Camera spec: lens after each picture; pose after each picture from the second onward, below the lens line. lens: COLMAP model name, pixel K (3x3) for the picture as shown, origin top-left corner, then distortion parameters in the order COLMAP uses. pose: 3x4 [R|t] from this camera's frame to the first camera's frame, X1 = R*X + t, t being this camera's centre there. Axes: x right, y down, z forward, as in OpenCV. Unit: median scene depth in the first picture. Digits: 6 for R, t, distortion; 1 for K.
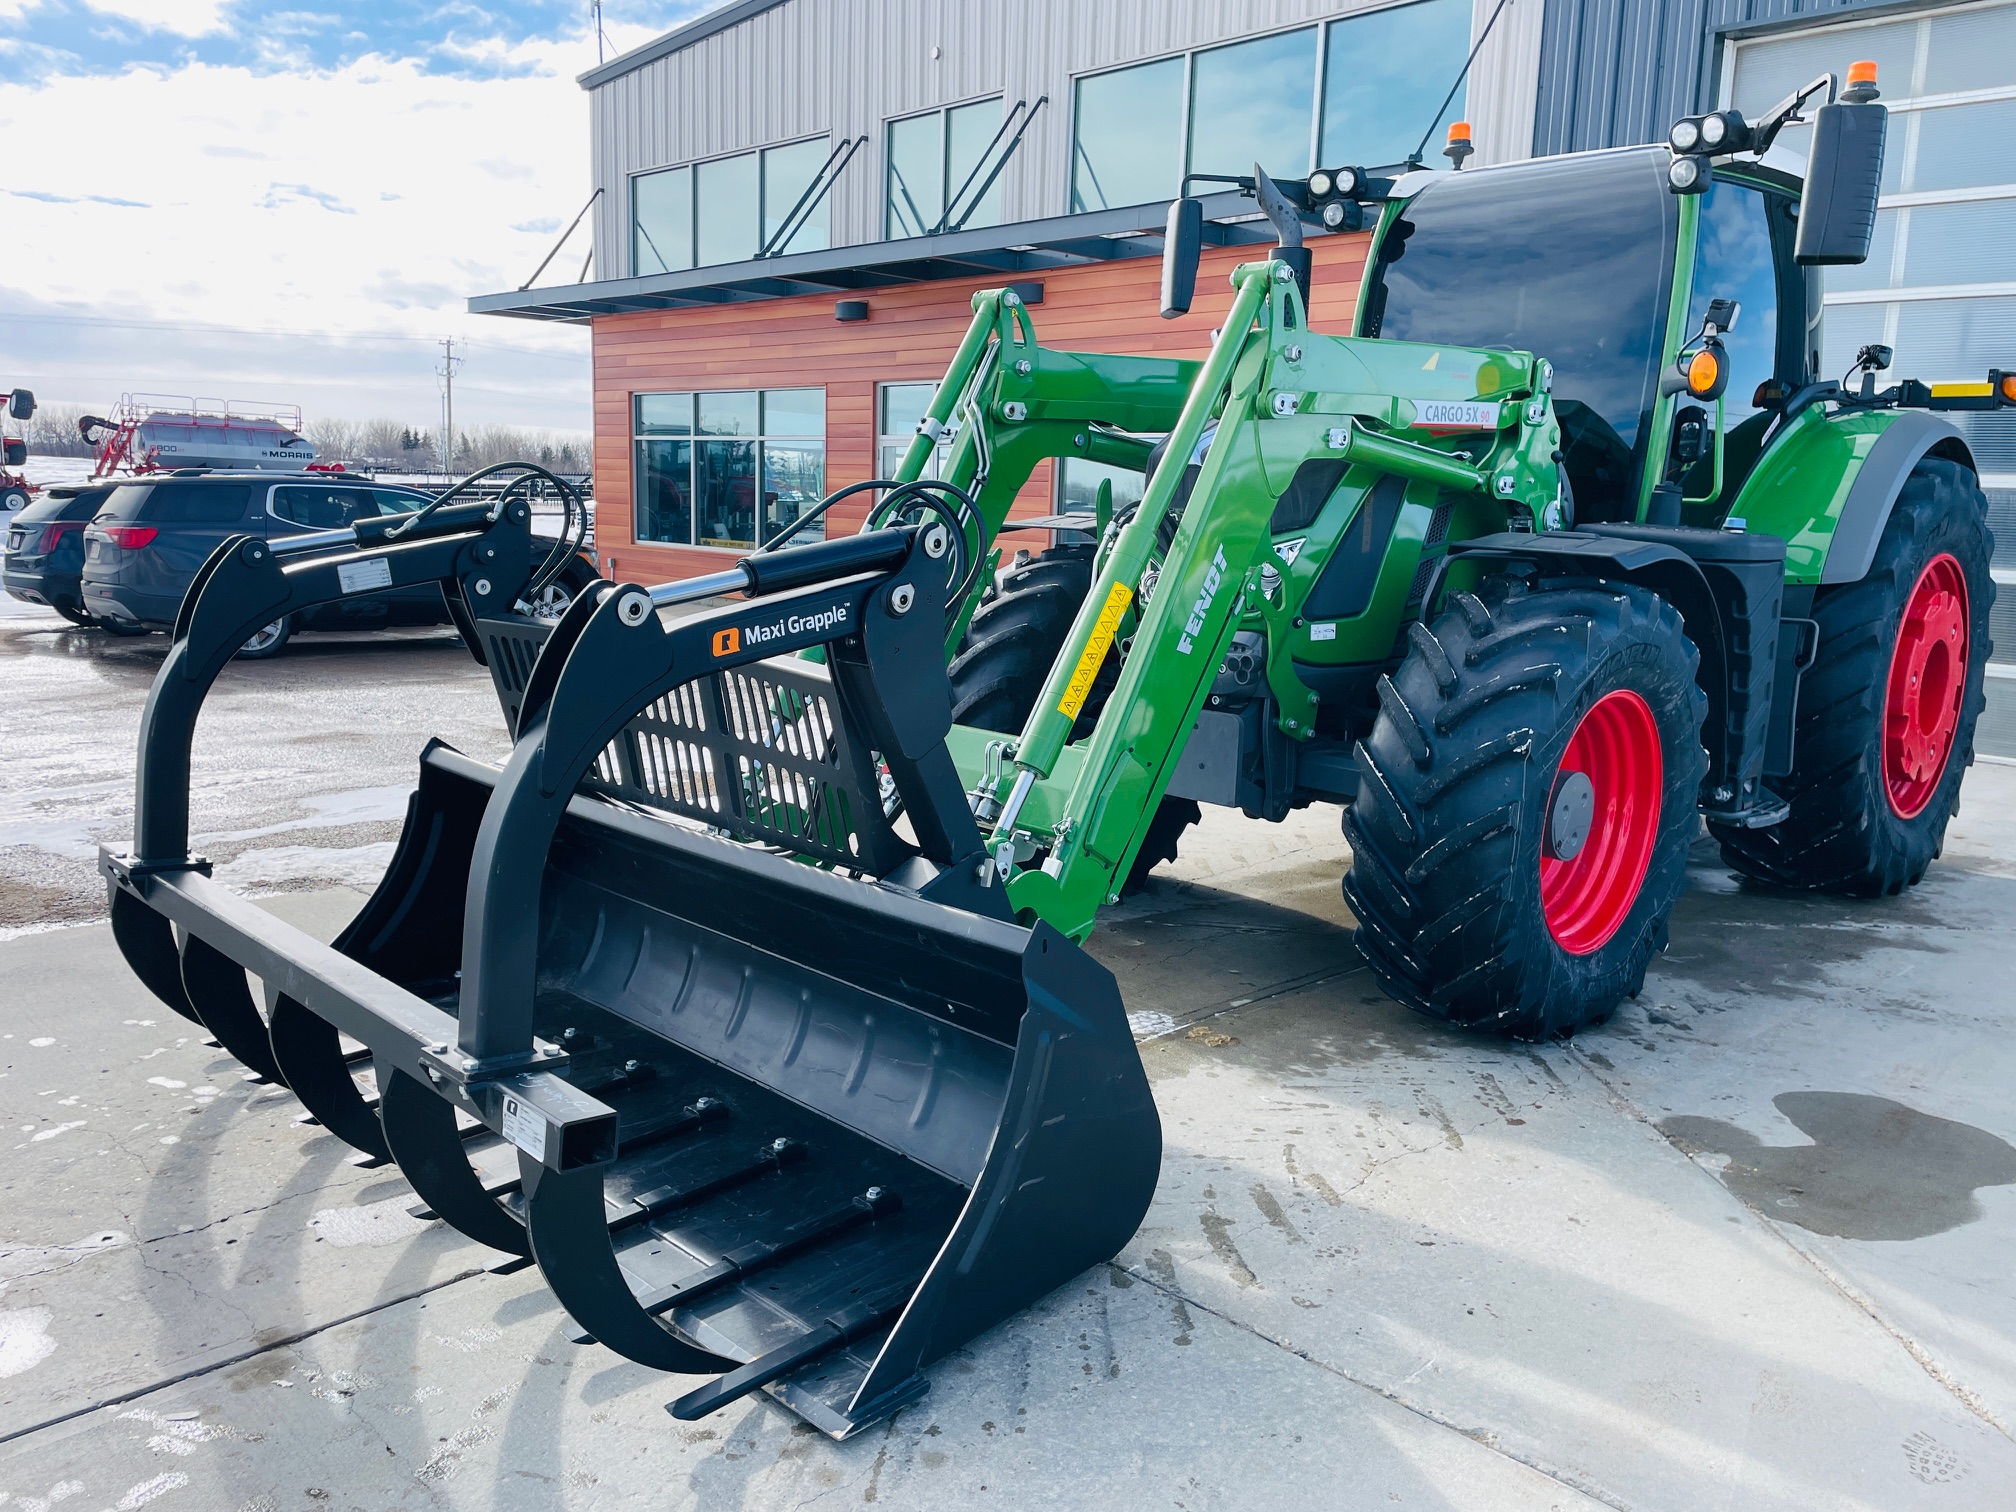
lens RADIAL K [[1537.8, 0, 997.0], [0, 1537.8, 735.0], [0, 0, 1]] dist [0.097284, -0.117782]
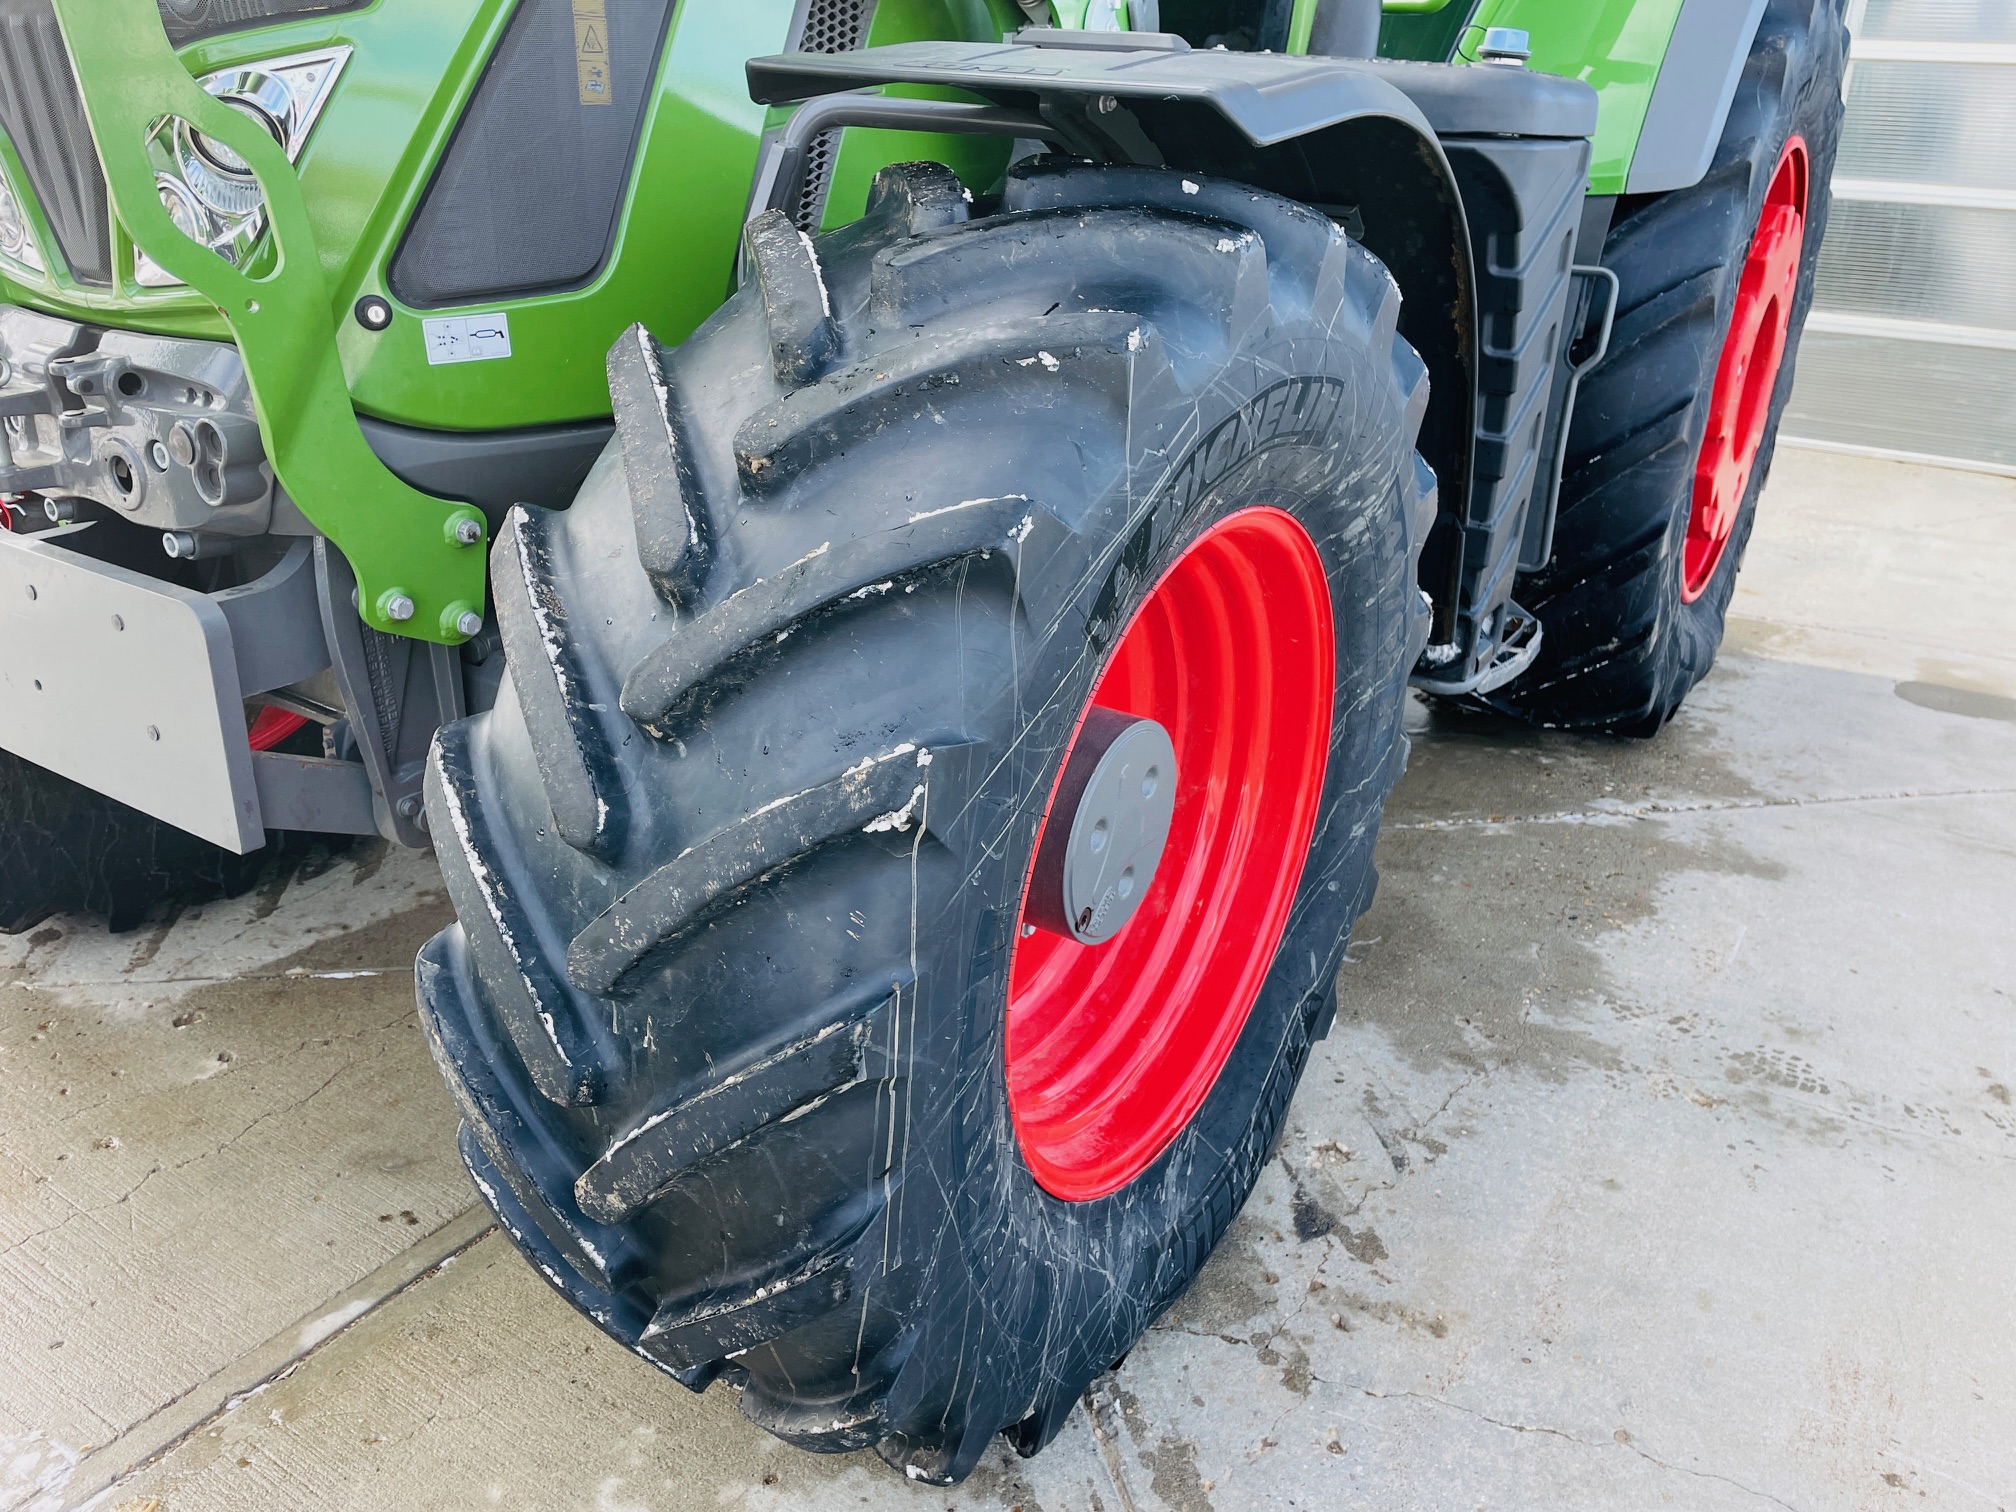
lens RADIAL K [[1537.8, 0, 997.0], [0, 1537.8, 735.0], [0, 0, 1]] dist [0.097284, -0.117782]
pose [[0.977616, -0.075017, 0.196567, 0.254148], [0.028026, 0.972381, 0.231711, -0.058328], [-0.208520, -0.221016, 0.952718, 0.617307]]
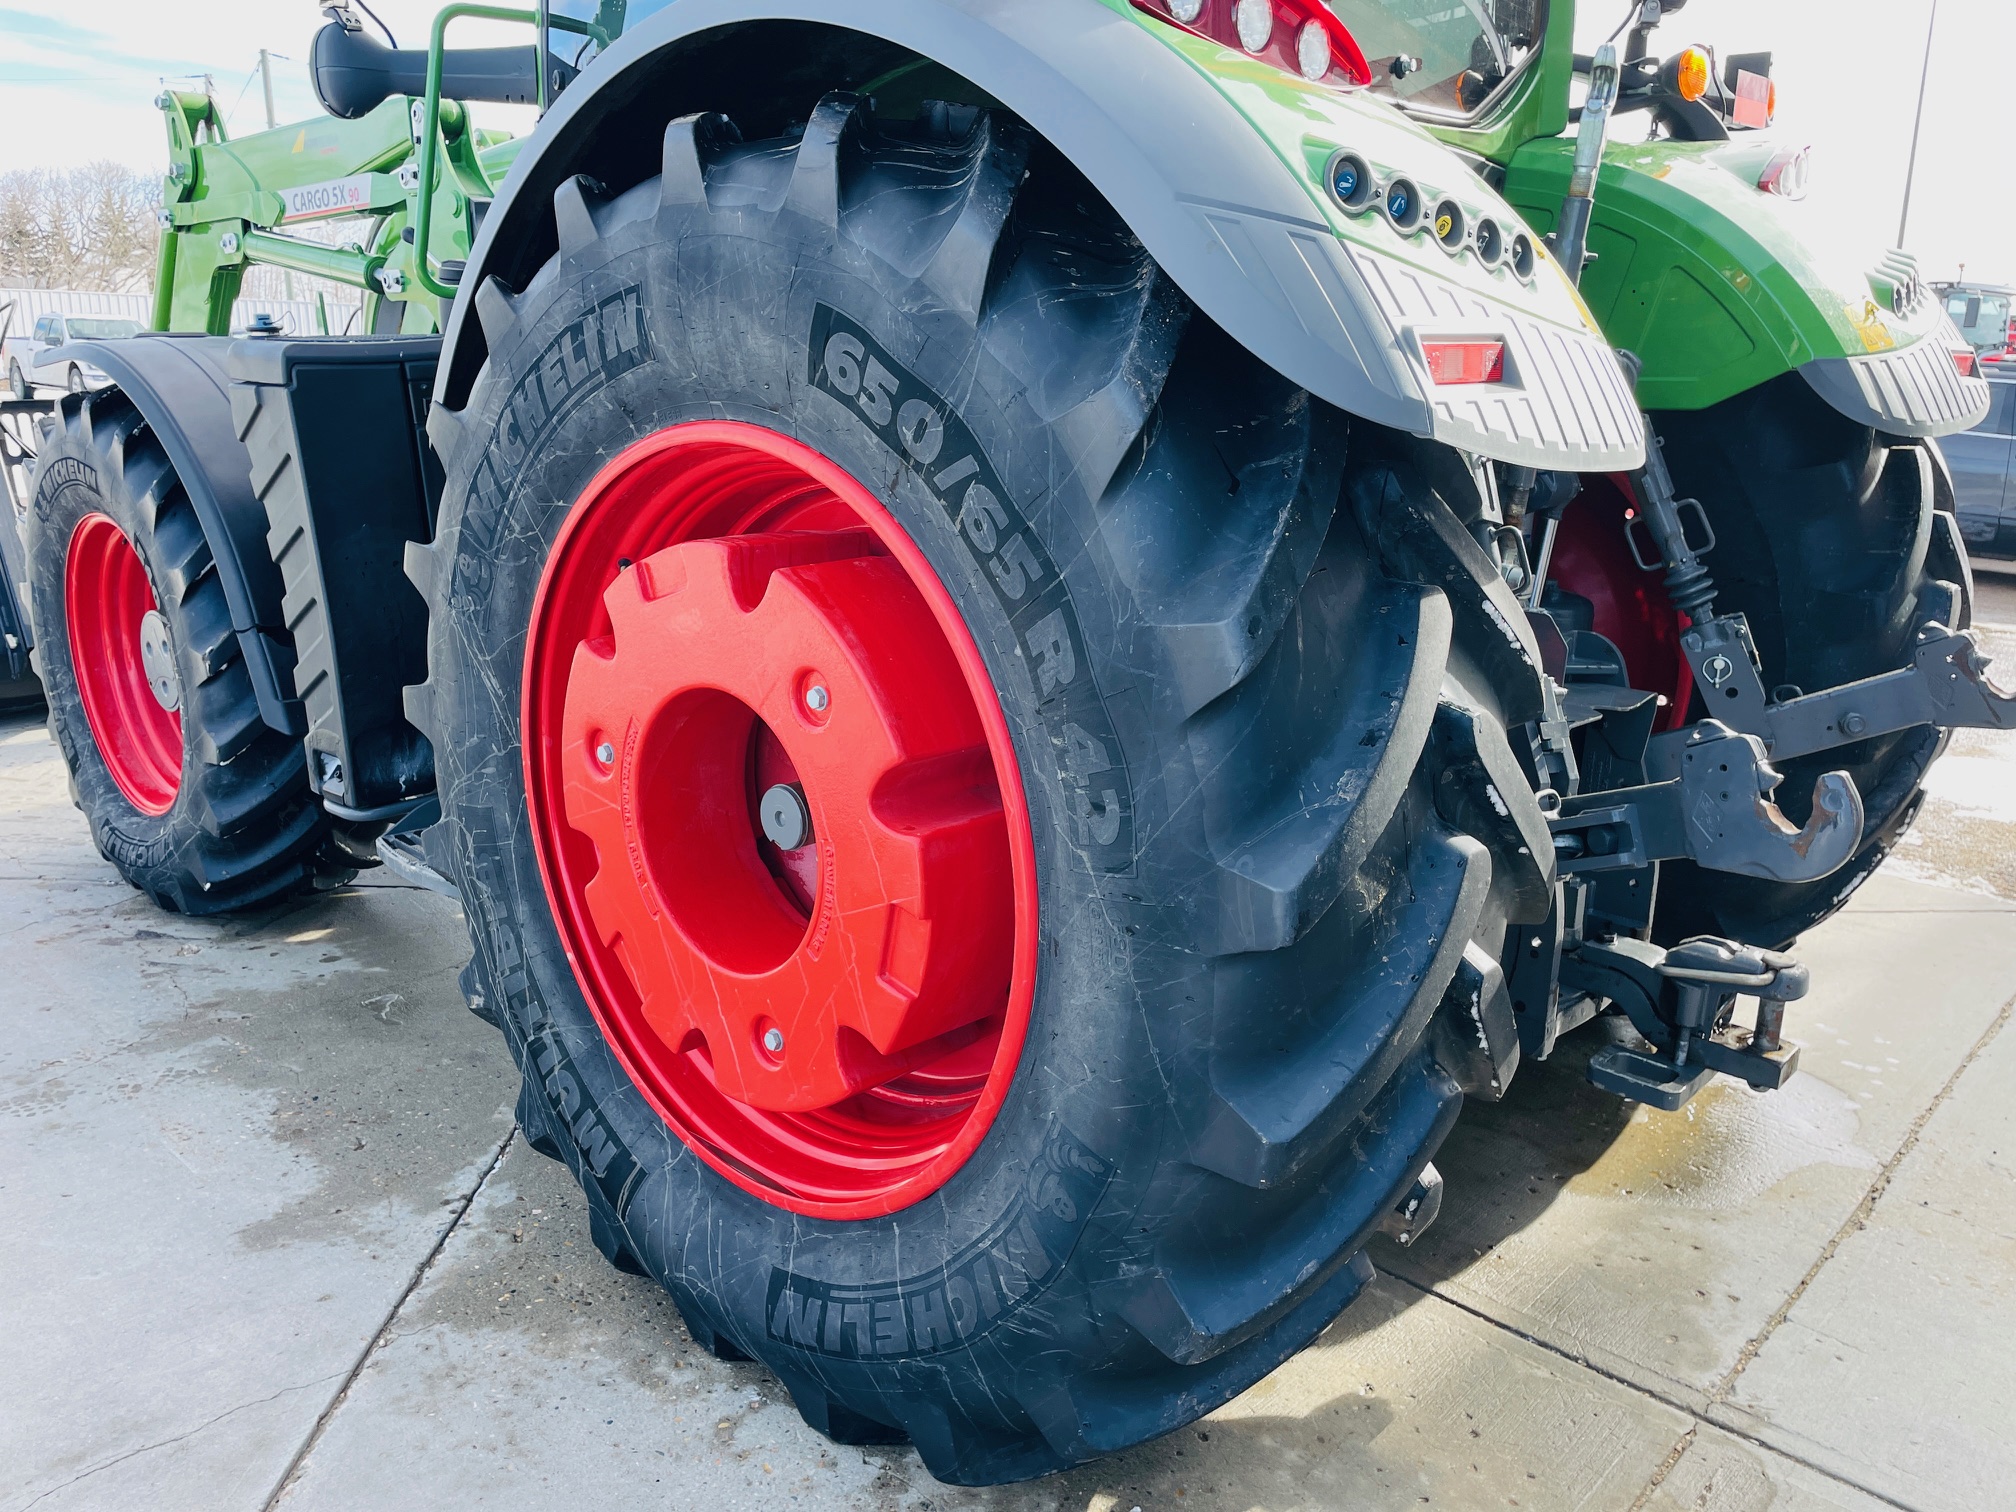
lens RADIAL K [[1537.8, 0, 997.0], [0, 1537.8, 735.0], [0, 0, 1]] dist [0.097284, -0.117782]
pose [[0.017091, 0.213668, -0.976757, 1.199828], [-0.177546, 0.962023, 0.207338, -0.167039], [0.983964, 0.169876, 0.054378, 1.360881]]
